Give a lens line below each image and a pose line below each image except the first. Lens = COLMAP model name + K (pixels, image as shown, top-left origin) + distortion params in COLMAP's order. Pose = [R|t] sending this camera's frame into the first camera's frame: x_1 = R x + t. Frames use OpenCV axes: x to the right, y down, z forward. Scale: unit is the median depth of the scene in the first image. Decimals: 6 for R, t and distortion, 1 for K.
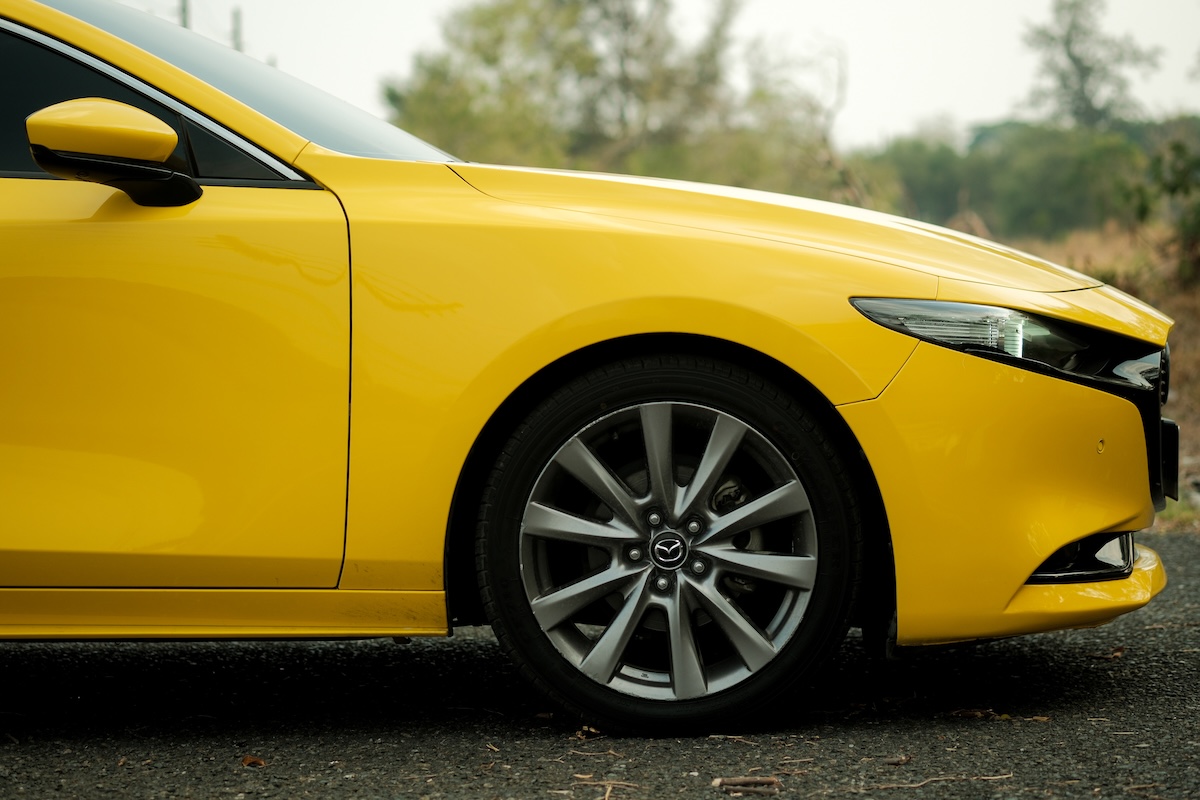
lens RADIAL K [[3177.4, 0, 600.0], [0, 3177.4, 400.0], [0, 0, 1]] dist [-0.477088, 0.056140]
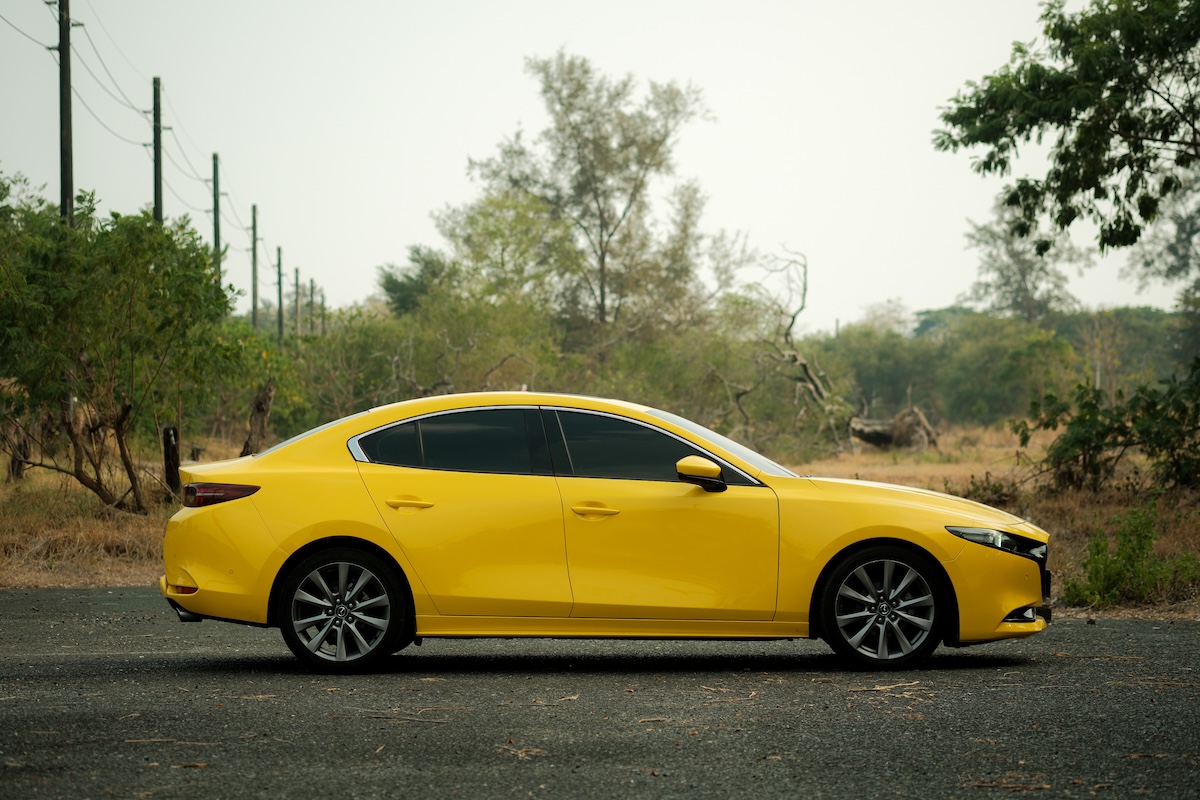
lens RADIAL K [[3067.2, 0, 600.0], [0, 3067.2, 400.0], [0, 0, 1]] dist [0.060445, 0.677693]
pose [[0.999782, 0.012892, 0.016408, -0.276025], [-0.011998, 0.998497, -0.053479, 0.008088], [-0.017073, 0.053270, 0.998434, -1.791680]]
